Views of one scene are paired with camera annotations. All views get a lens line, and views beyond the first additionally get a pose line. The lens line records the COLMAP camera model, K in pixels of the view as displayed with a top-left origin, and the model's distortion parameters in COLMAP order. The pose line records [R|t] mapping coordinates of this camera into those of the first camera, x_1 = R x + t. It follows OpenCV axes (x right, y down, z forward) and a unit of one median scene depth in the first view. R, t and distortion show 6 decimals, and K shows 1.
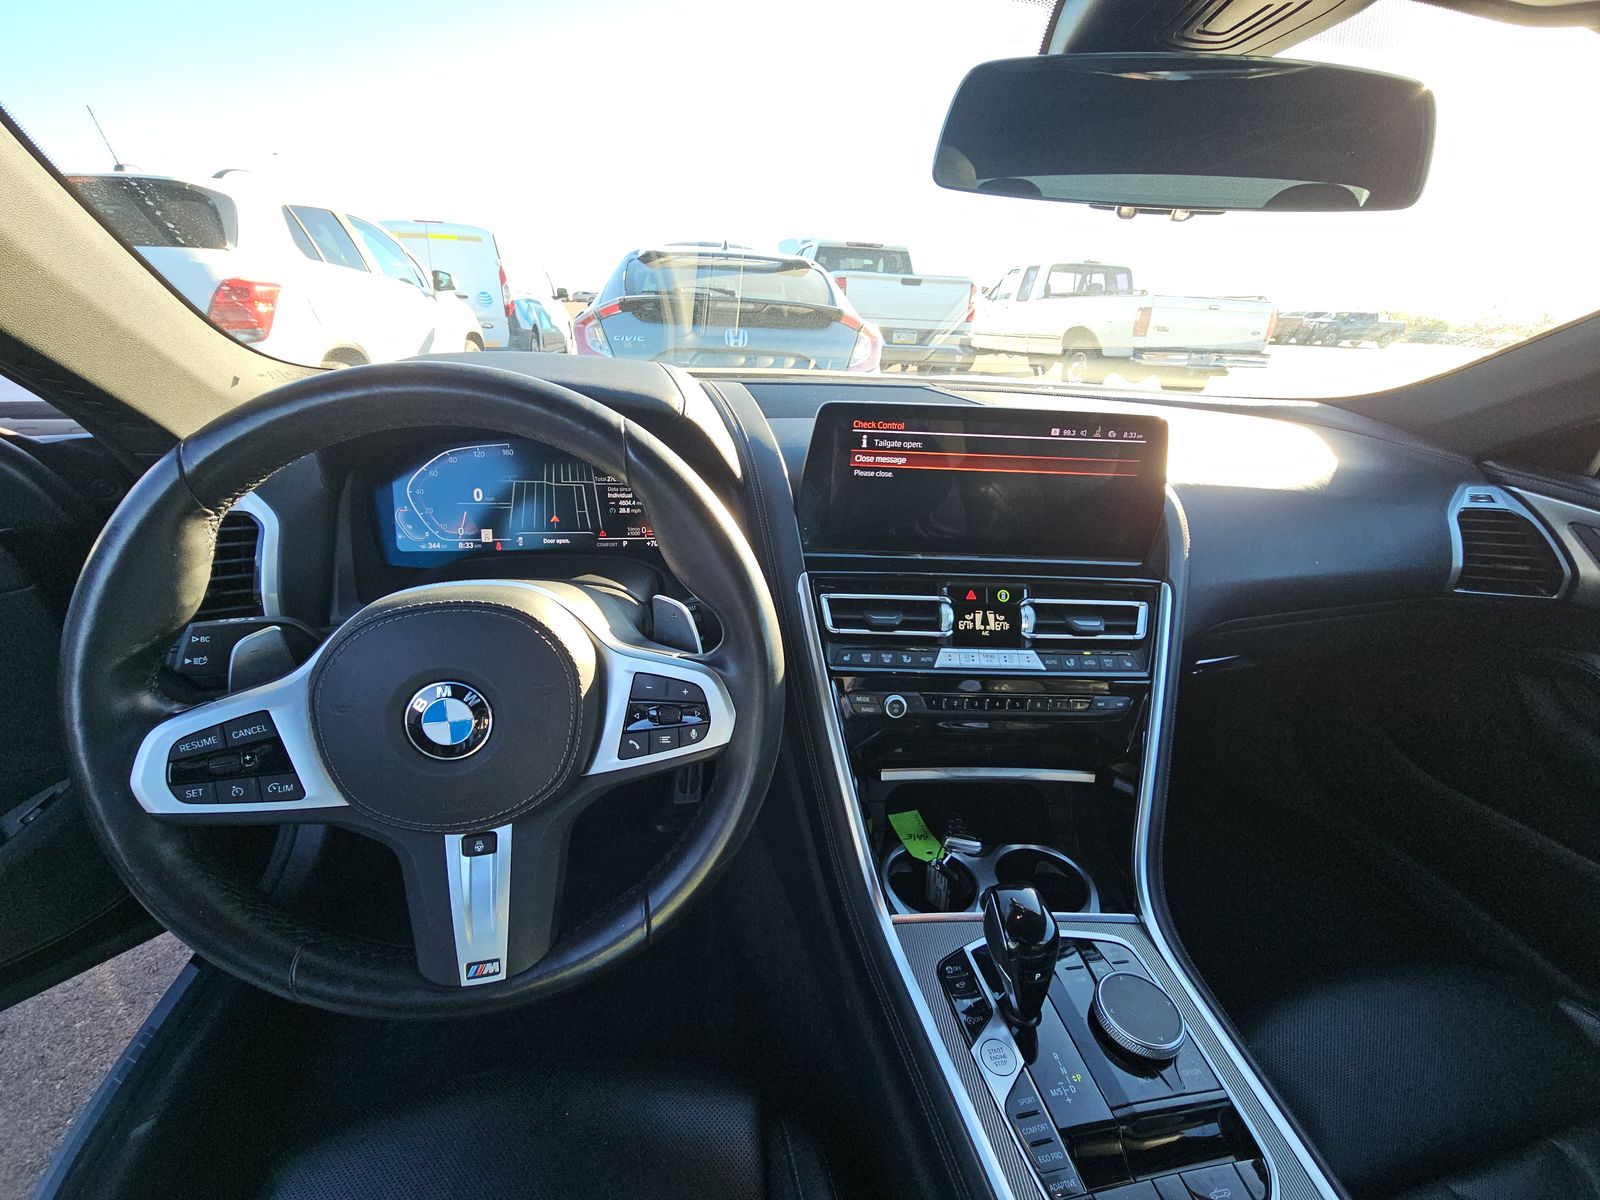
lens RADIAL K [[642.2, 0, 748.2], [0, 642.2, 592.3], [0, 0, 1]] dist [0.024779, -0.002617]
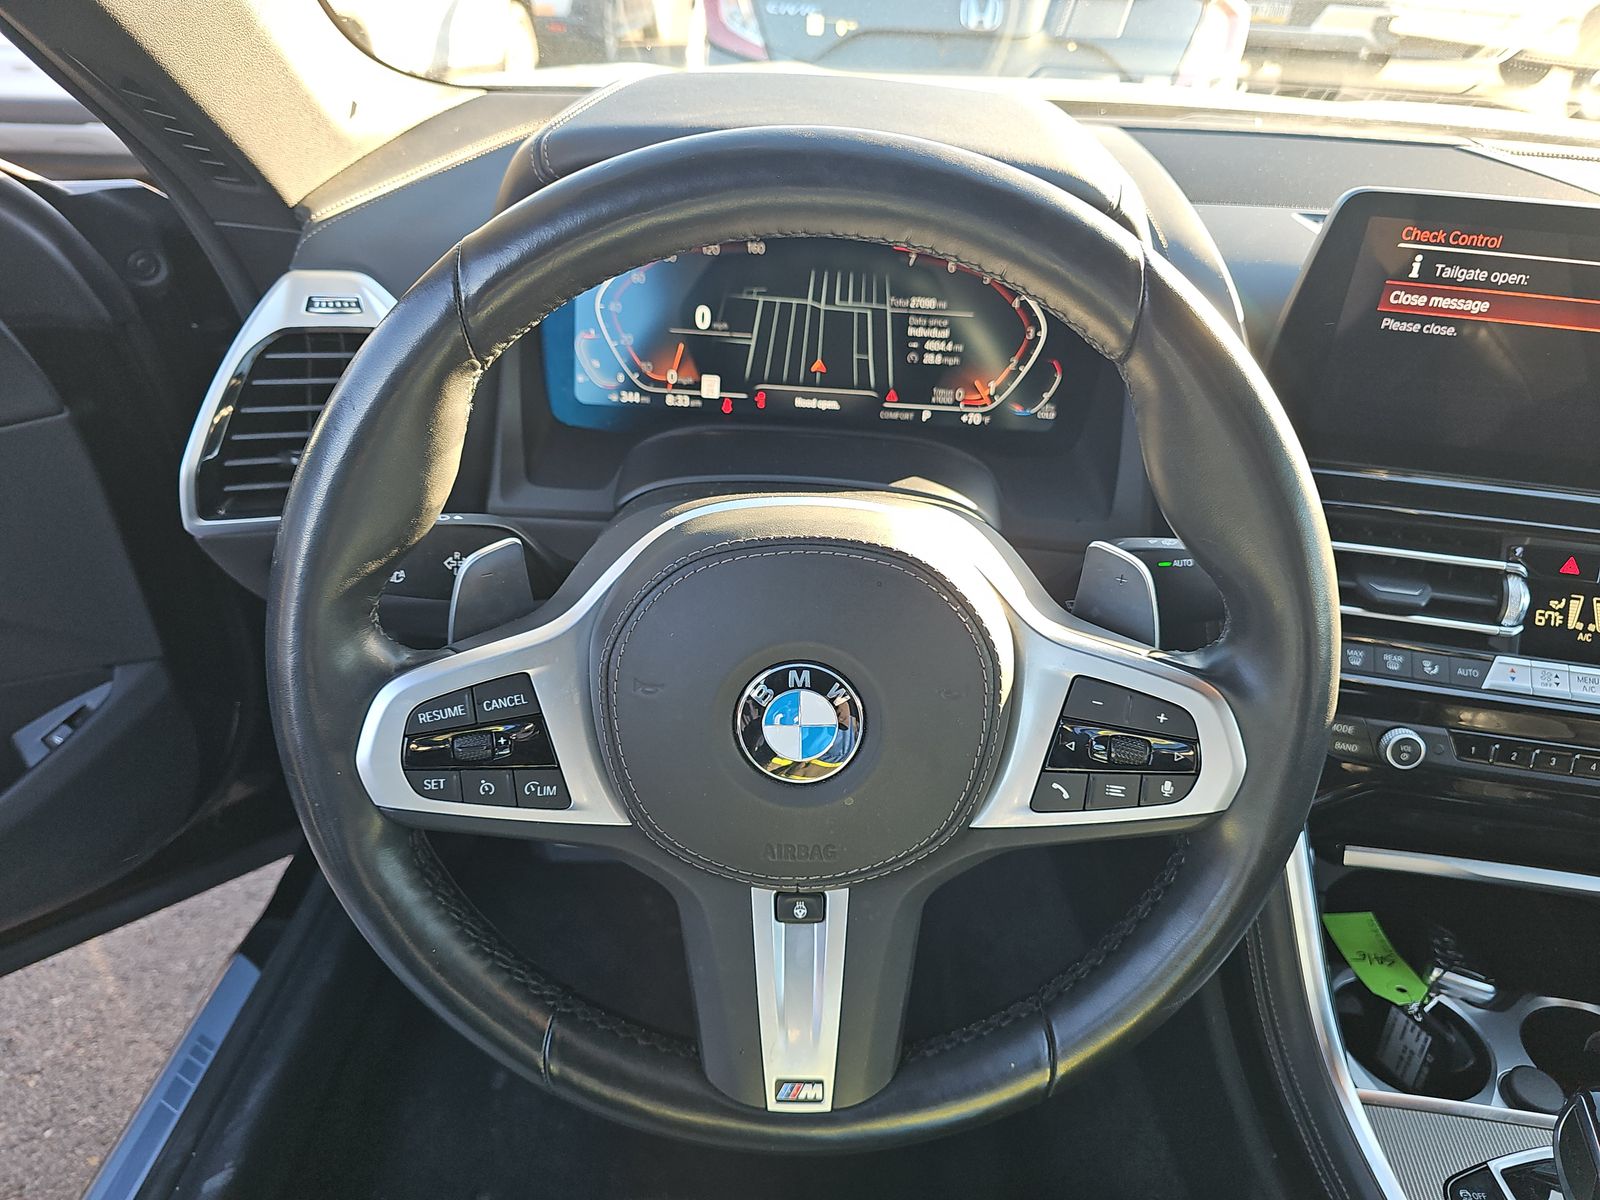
lens RADIAL K [[1070.6, 0, 808.0], [0, 1070.6, 605.5], [0, 0, 1]] dist [0.027762, -0.014905]
pose [[0.984779, 0.105175, -0.138381, -0.169918], [-0.086894, 0.987420, 0.132105, -0.028533], [0.150534, -0.118069, 0.981529, -0.005461]]
